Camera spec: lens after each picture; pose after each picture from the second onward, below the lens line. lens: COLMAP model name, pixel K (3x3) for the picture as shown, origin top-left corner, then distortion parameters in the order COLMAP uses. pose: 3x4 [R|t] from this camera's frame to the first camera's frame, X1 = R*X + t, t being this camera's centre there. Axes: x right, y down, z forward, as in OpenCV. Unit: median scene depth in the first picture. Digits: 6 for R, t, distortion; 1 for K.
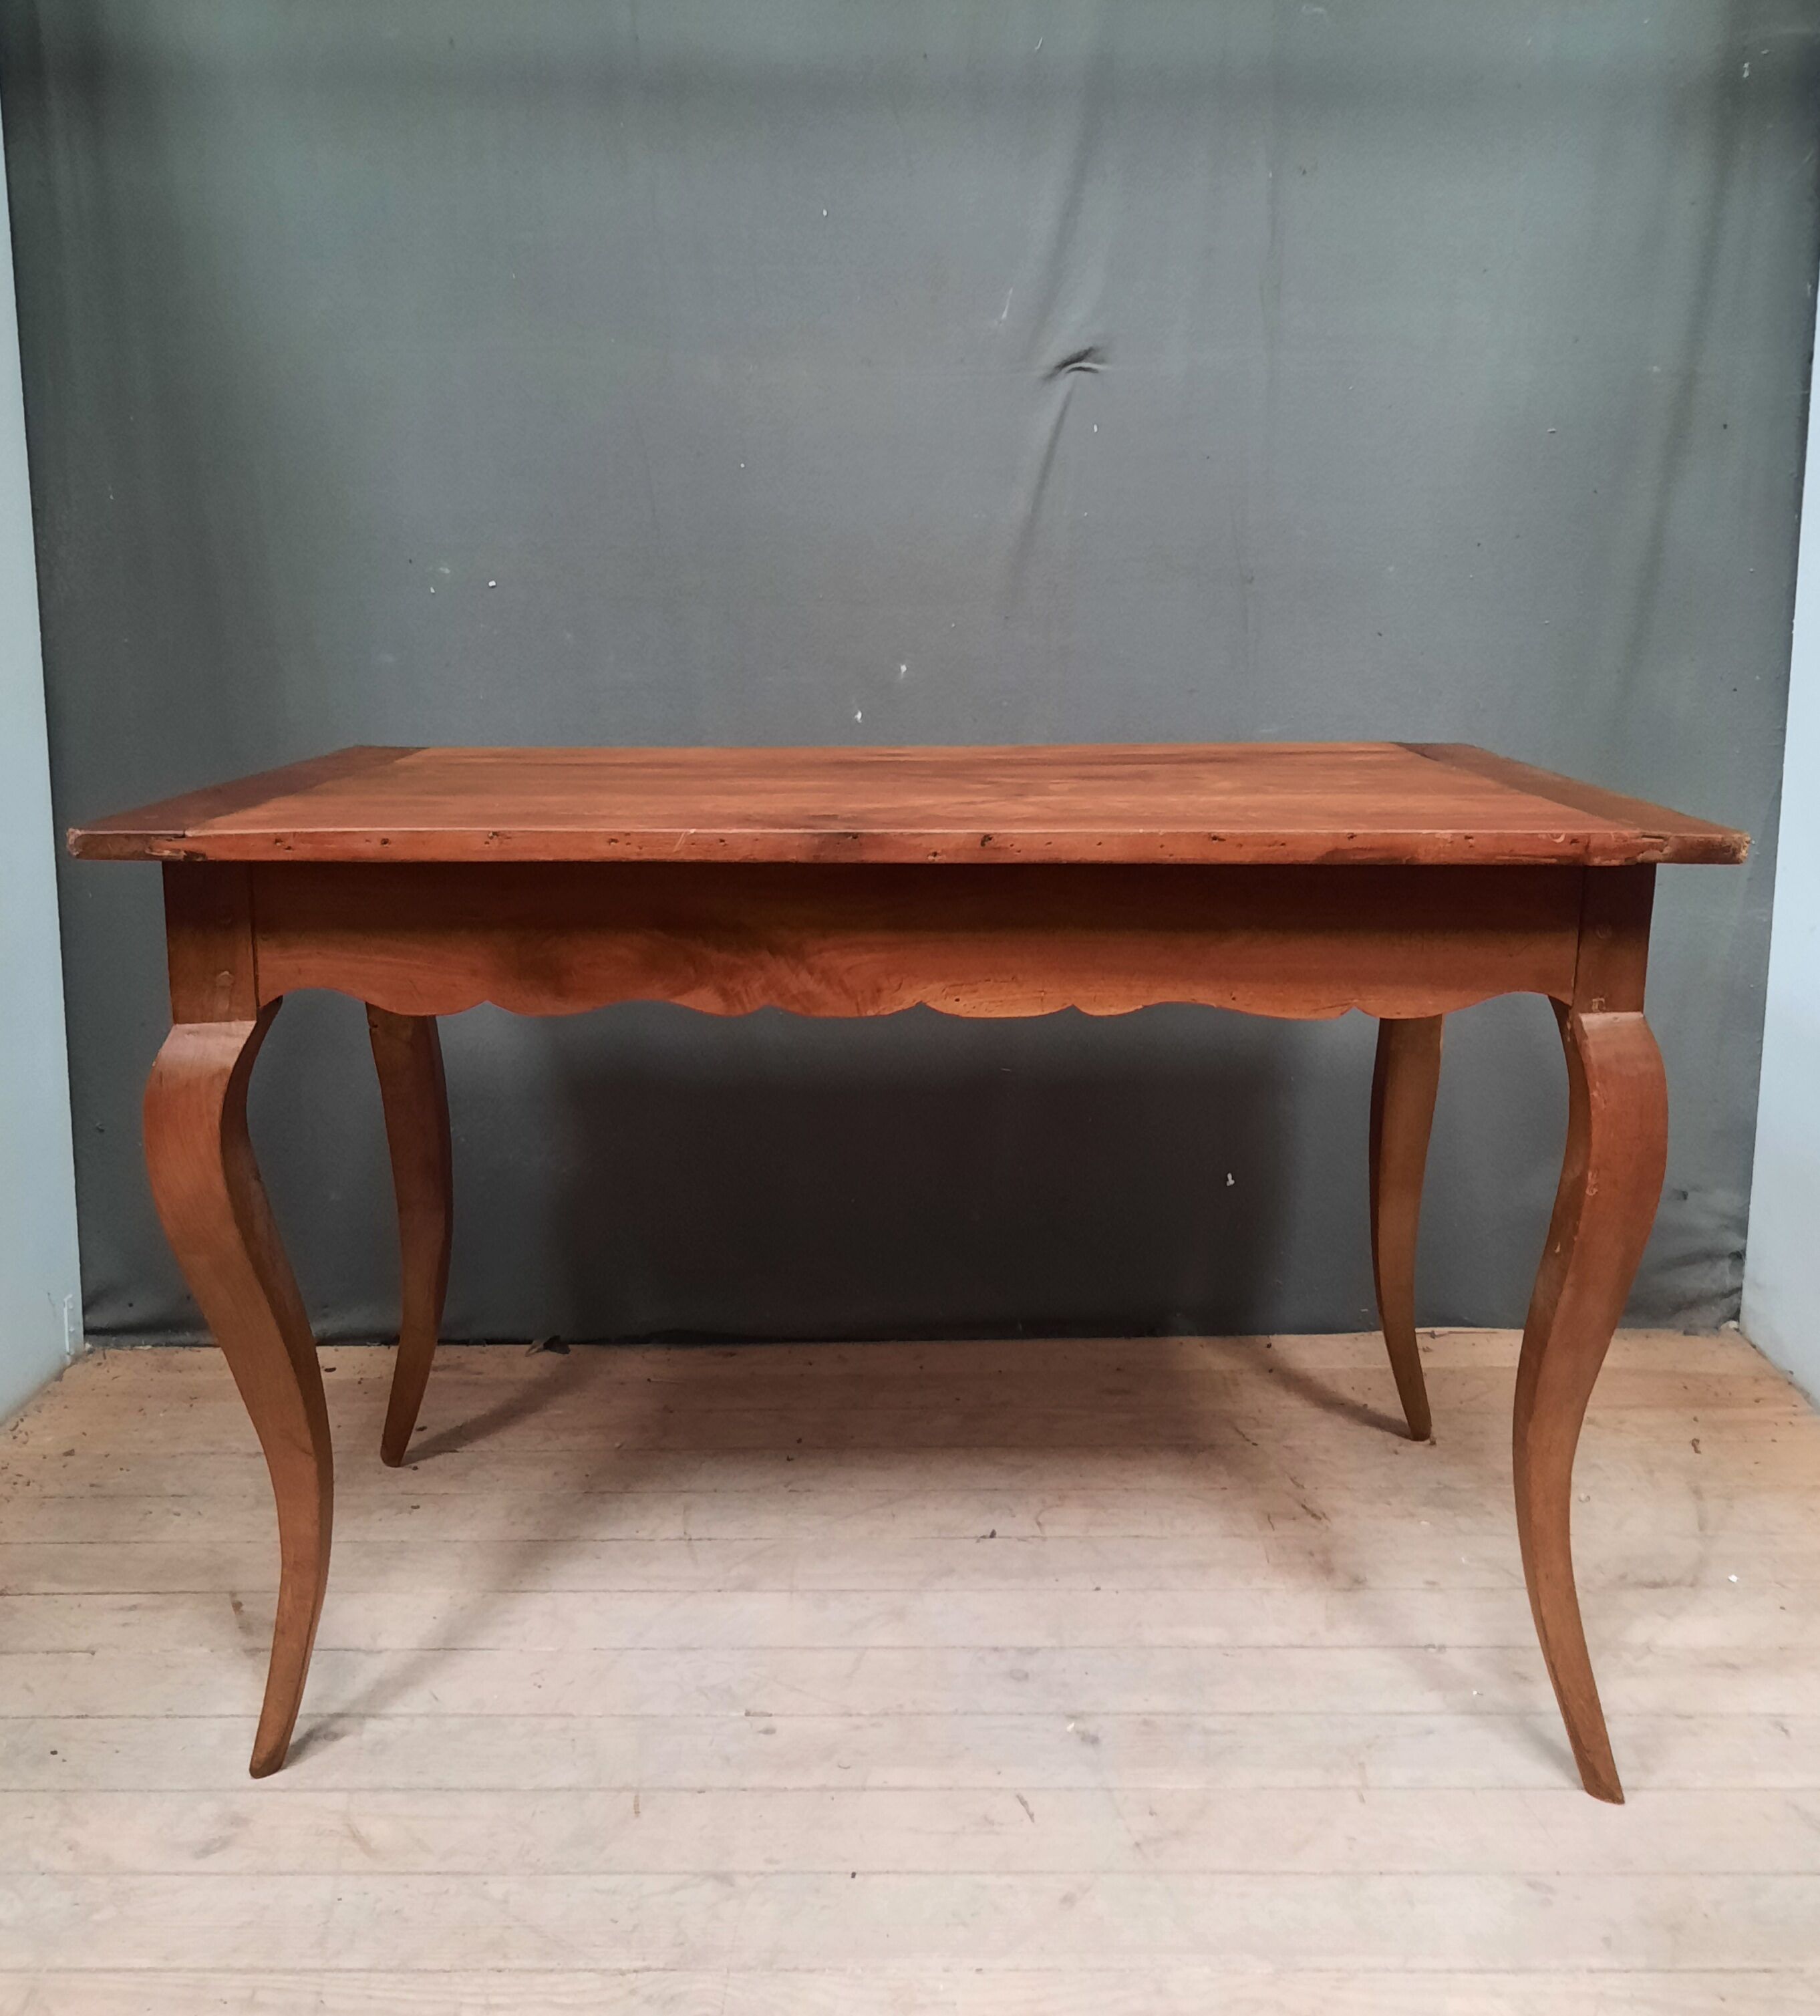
lens RADIAL K [[1973.3, 0, 932.0], [0, 1973.3, 922.5], [0, 0, 1]] dist [0.046564, -0.047679]
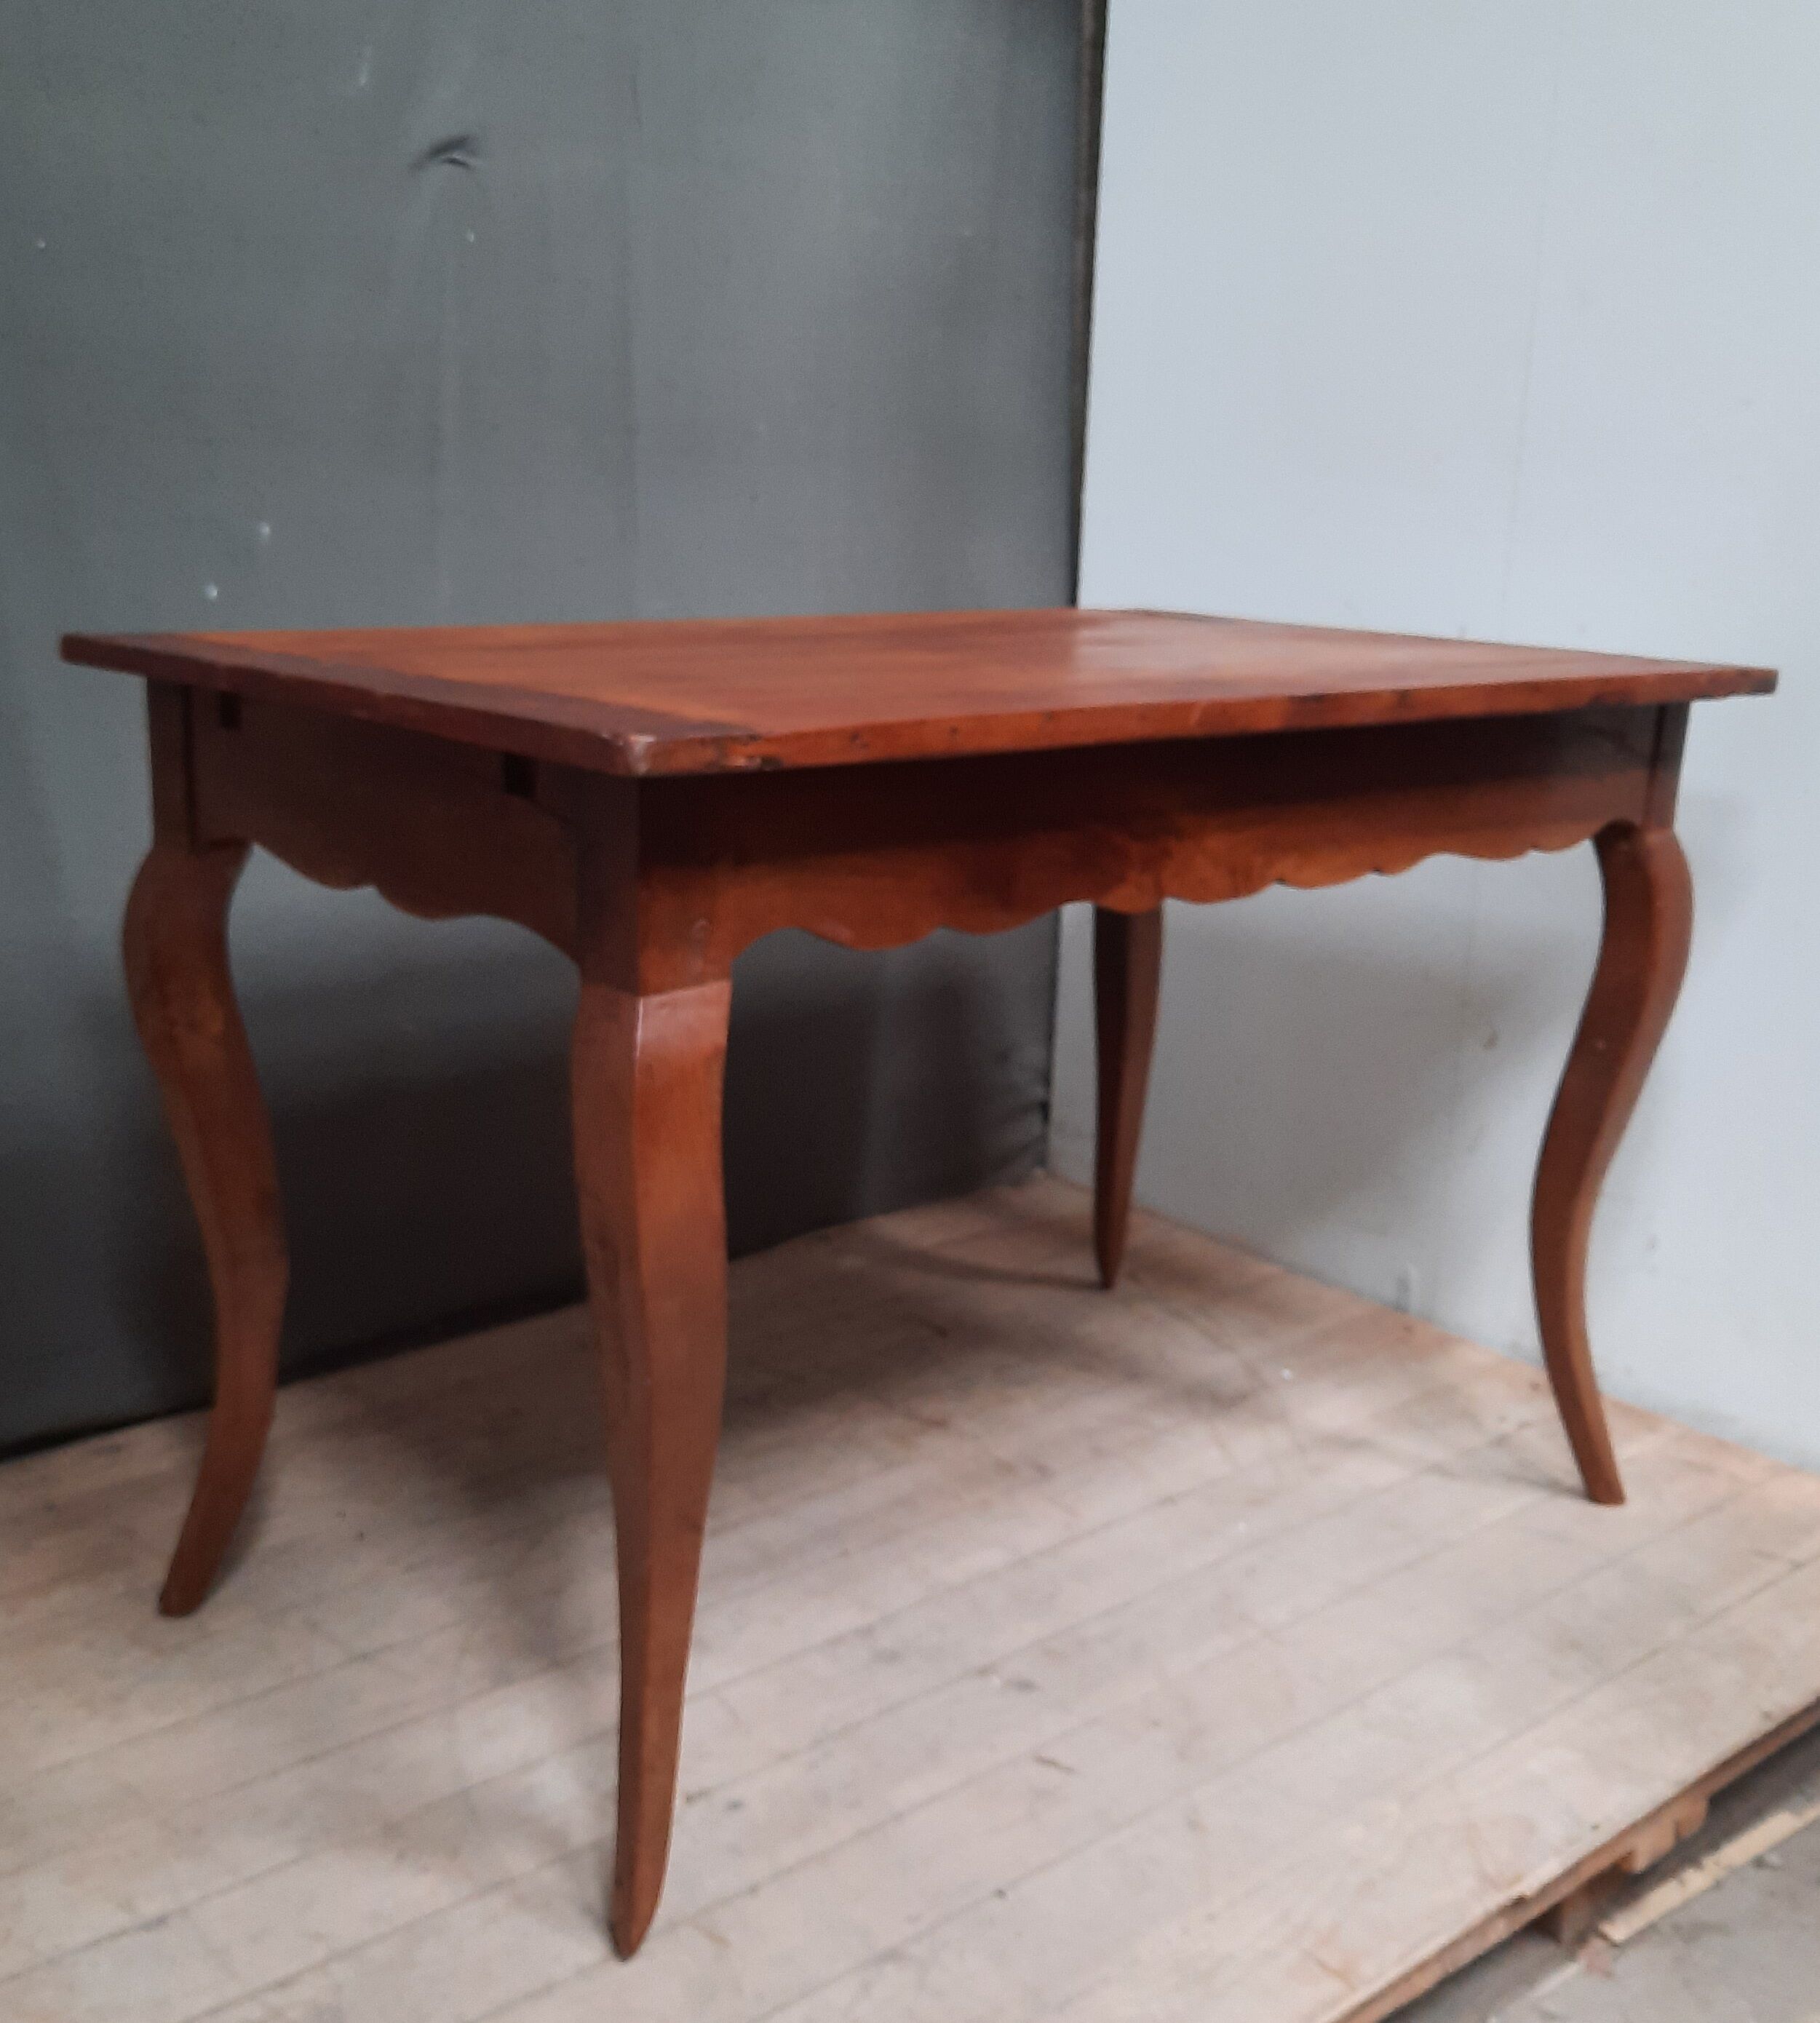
lens RADIAL K [[2148.6, 0, 874.4], [0, 2148.6, 1004.3], [0, 0, 1]] dist [0.010546, -0.008870]
pose [[0.763697, -0.129414, 0.632471, -0.492085], [0.083392, 0.991269, 0.102136, -0.012290], [-0.640166, -0.025258, 0.767821, 0.240574]]
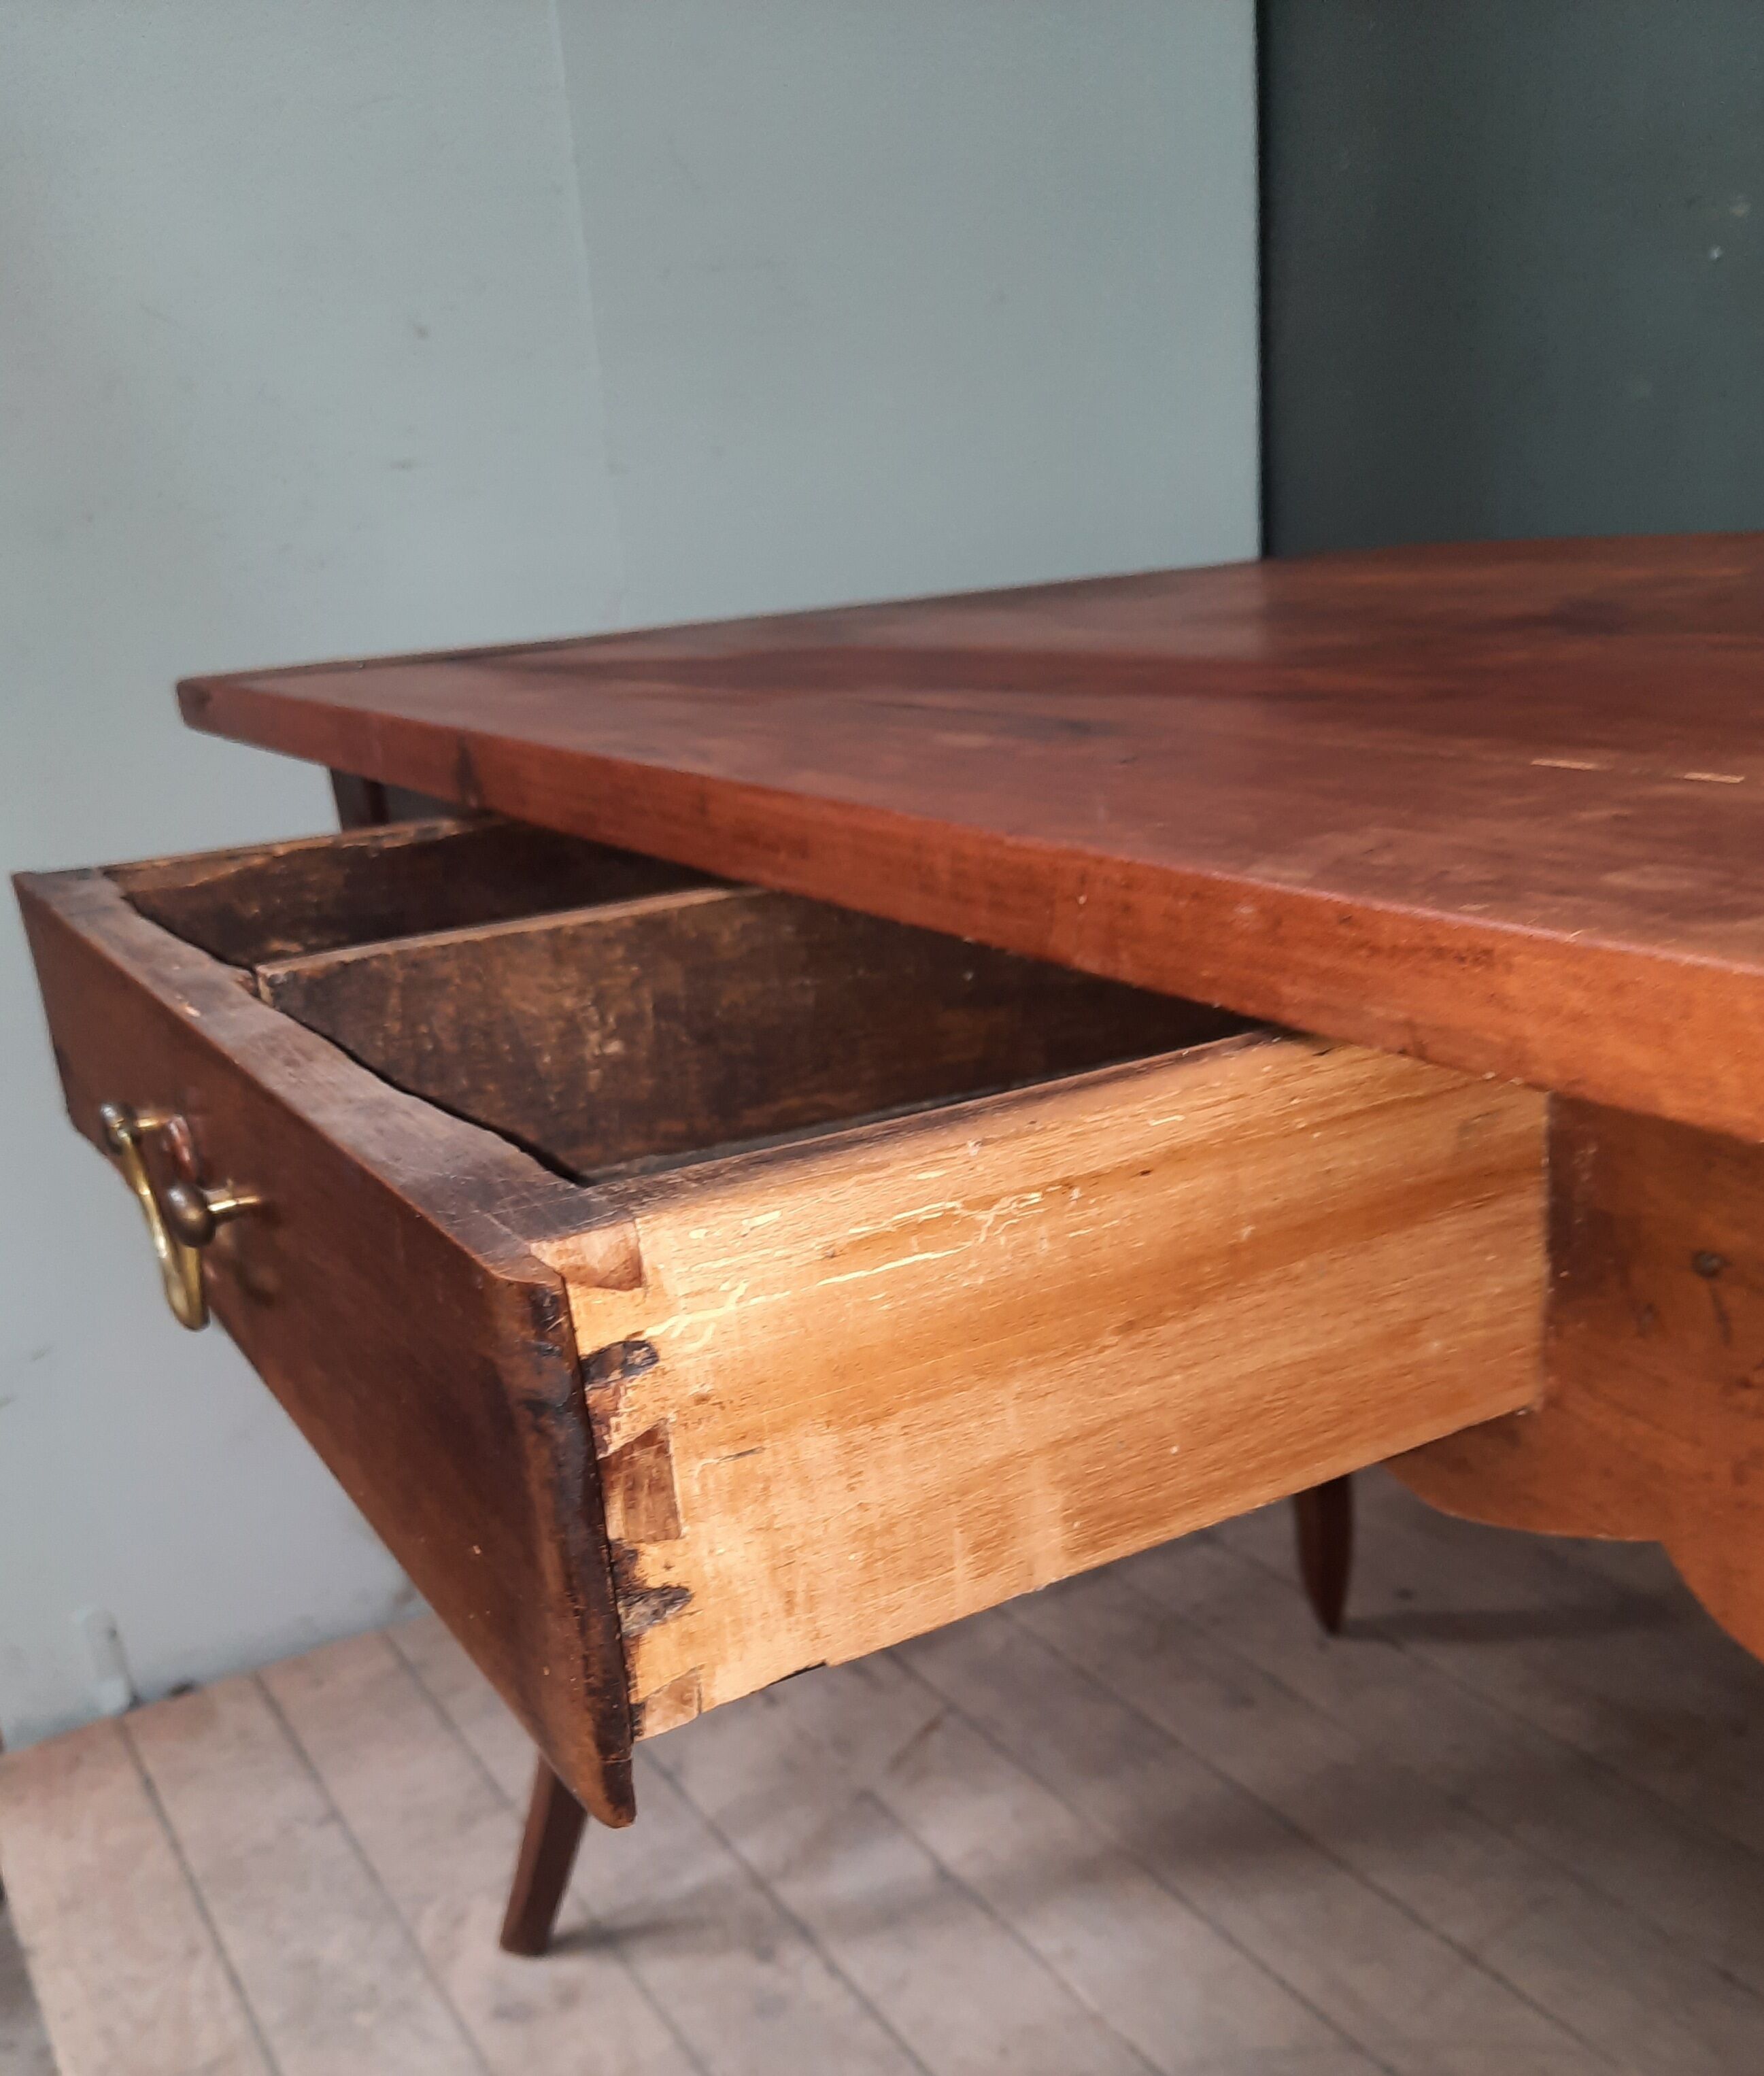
lens RADIAL K [[2031.9, 0, 940.3], [0, 2031.9, 1340.4], [0, 0, 1]] dist [0.012678, 0.005671]
pose [[0.520914, 0.296060, -0.800623, 0.241445], [-0.066466, 0.949147, 0.307737, -0.045834], [0.851017, -0.107090, 0.514102, 0.594576]]
